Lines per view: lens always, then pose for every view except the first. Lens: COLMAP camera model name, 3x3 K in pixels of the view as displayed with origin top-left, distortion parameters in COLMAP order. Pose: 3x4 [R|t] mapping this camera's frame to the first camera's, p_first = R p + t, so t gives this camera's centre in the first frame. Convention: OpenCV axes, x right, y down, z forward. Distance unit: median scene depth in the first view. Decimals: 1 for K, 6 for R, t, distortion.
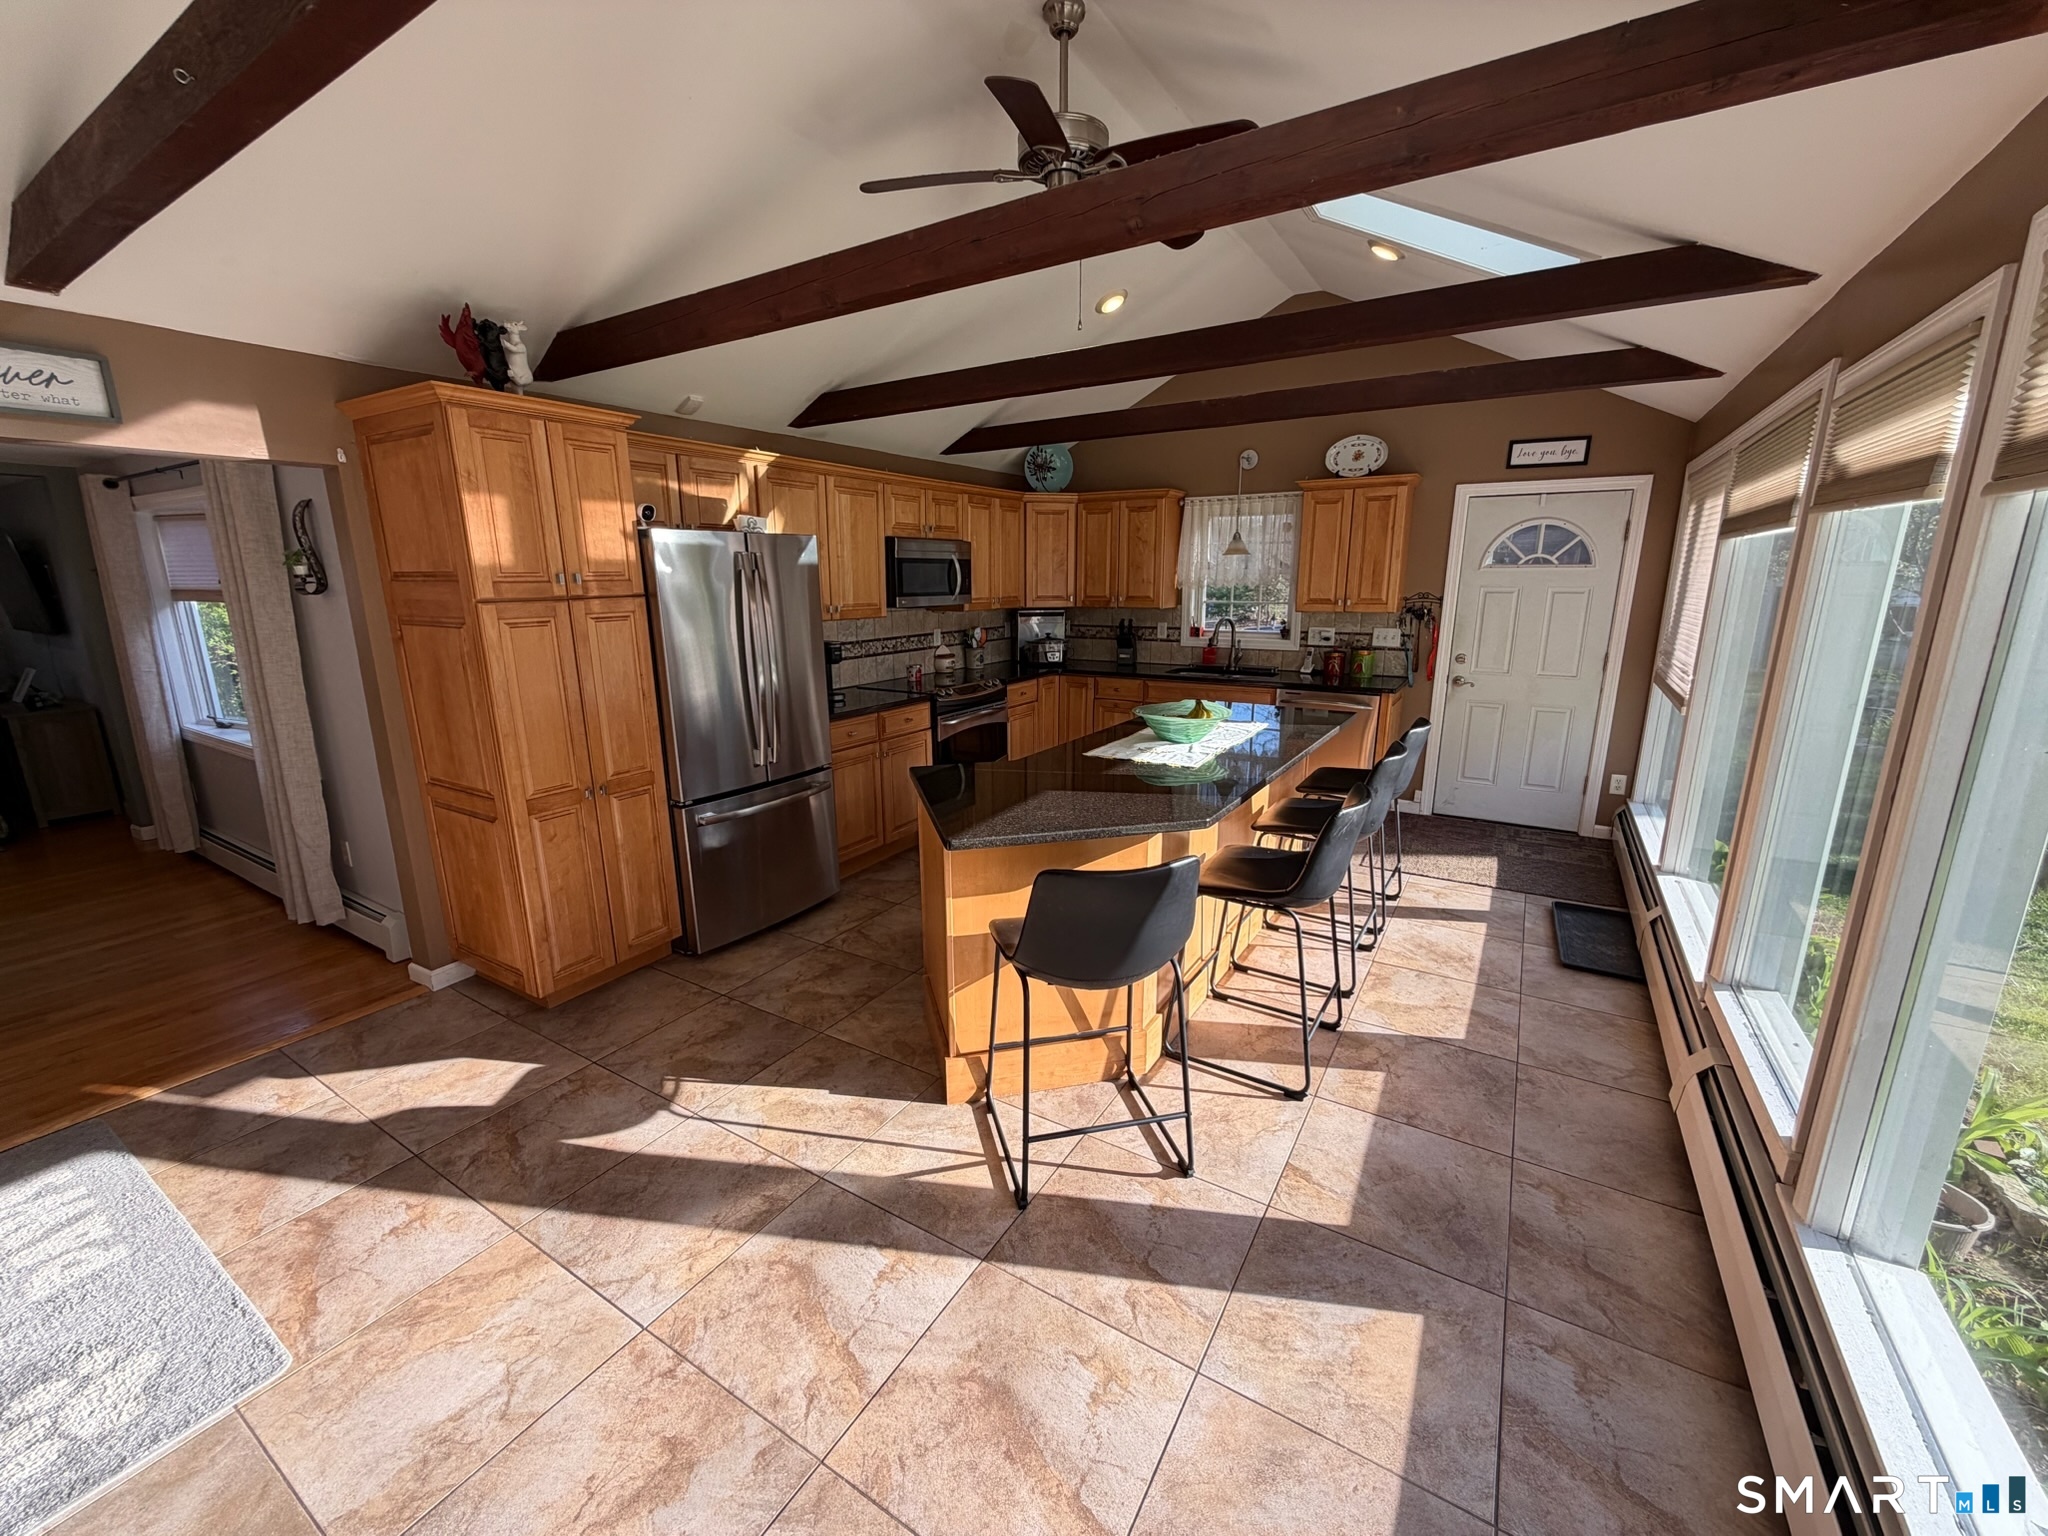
lens RADIAL K [[817.1, 0, 1017.2], [0, 817.1, 764.9], [0, 0, 1]] dist [-0.000424, -0.000205]
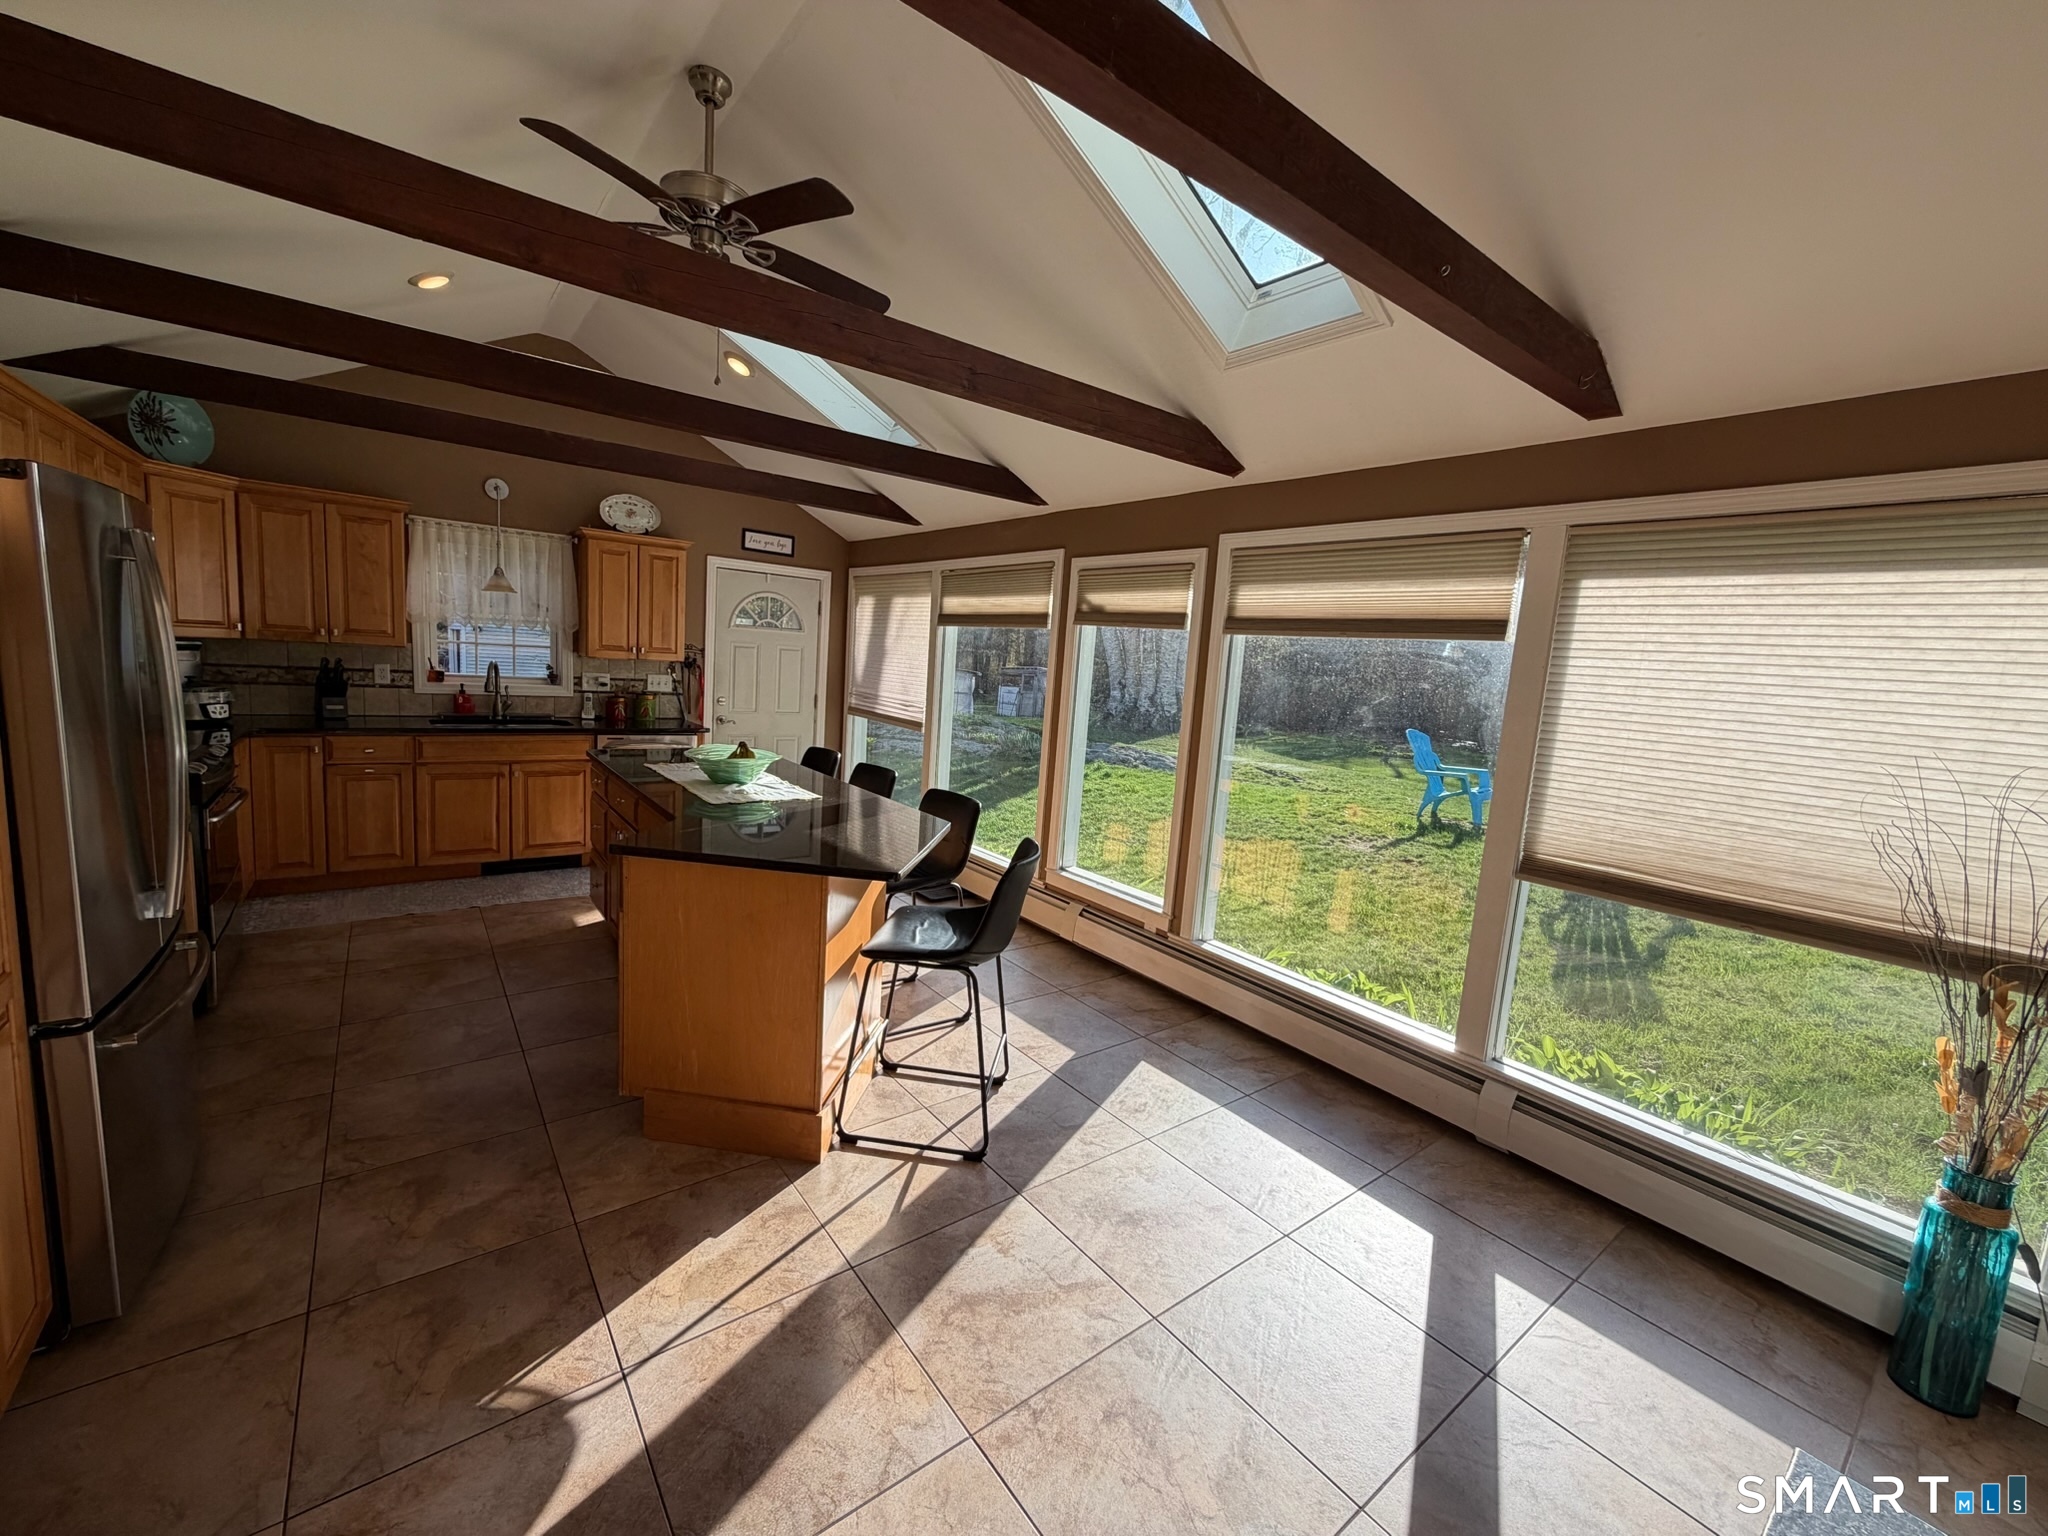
lens RADIAL K [[817.1, 0, 1017.2], [0, 817.1, 764.9], [0, 0, 1]] dist [-0.000424, -0.000205]
pose [[0.353964, -0.093092, 0.930615, -0.642764], [0.141549, 0.988904, 0.045084, -0.047359], [-0.924486, 0.115770, 0.363213, 0.279332]]
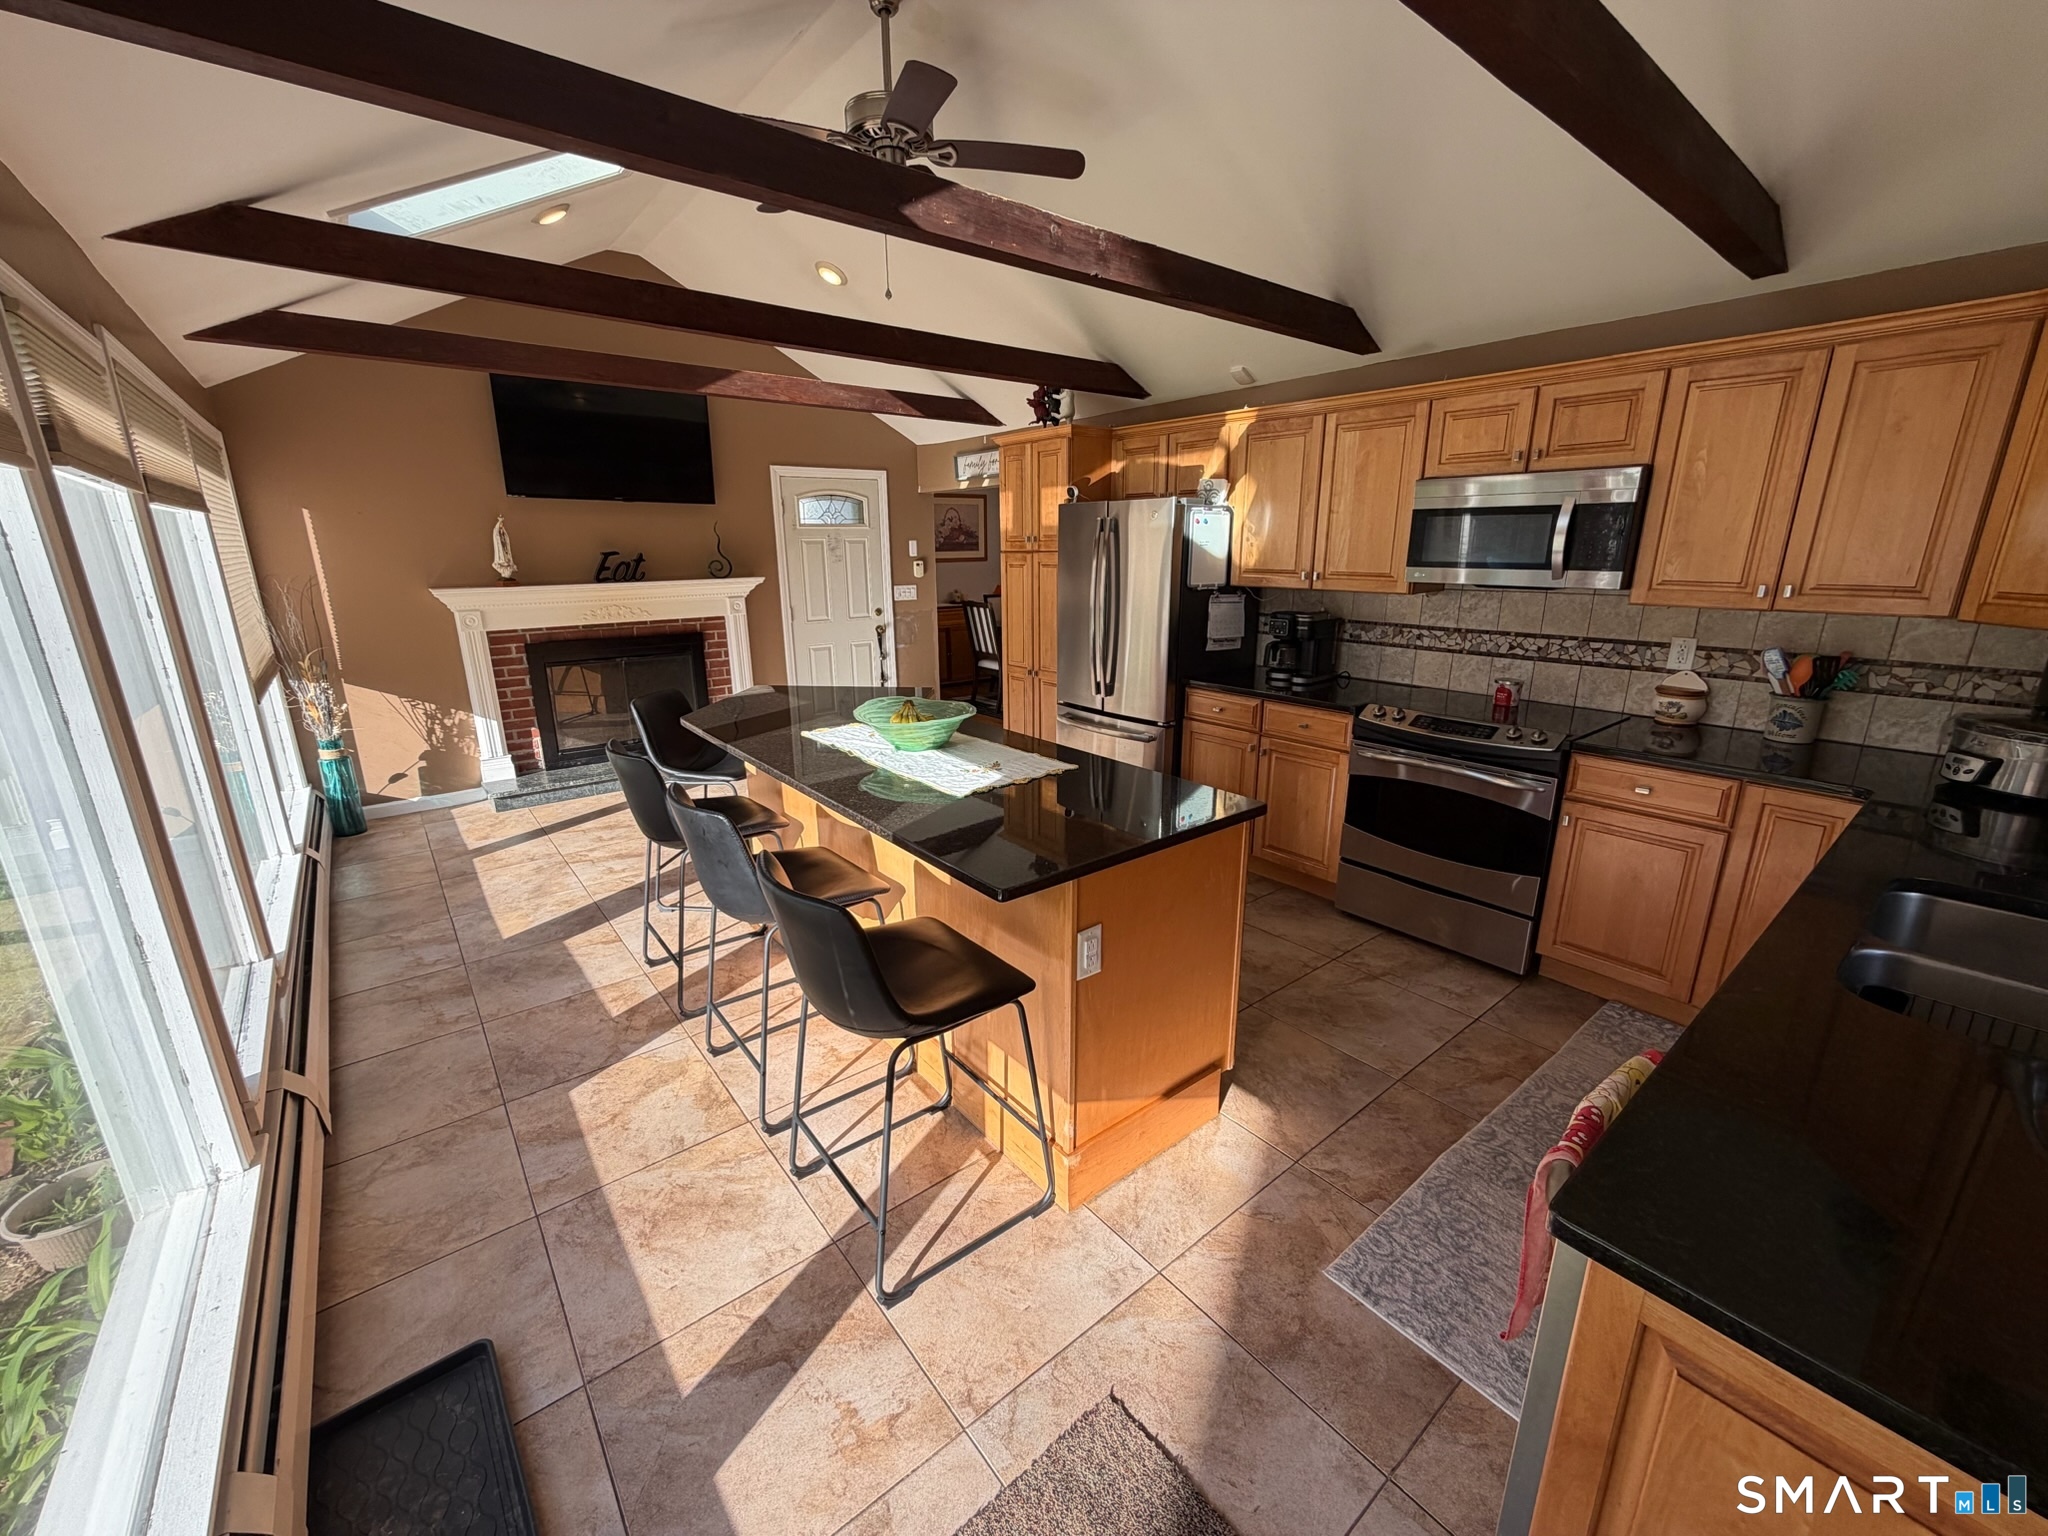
lens RADIAL K [[817.1, 0, 1017.2], [0, 817.1, 764.9], [0, 0, 1]] dist [-0.000424, -0.000205]
pose [[-0.337032, 0.261500, -0.904449, 0.904992], [-0.203621, 0.917672, 0.341200, -0.310946], [0.919211, 0.299160, -0.256038, 1.302920]]
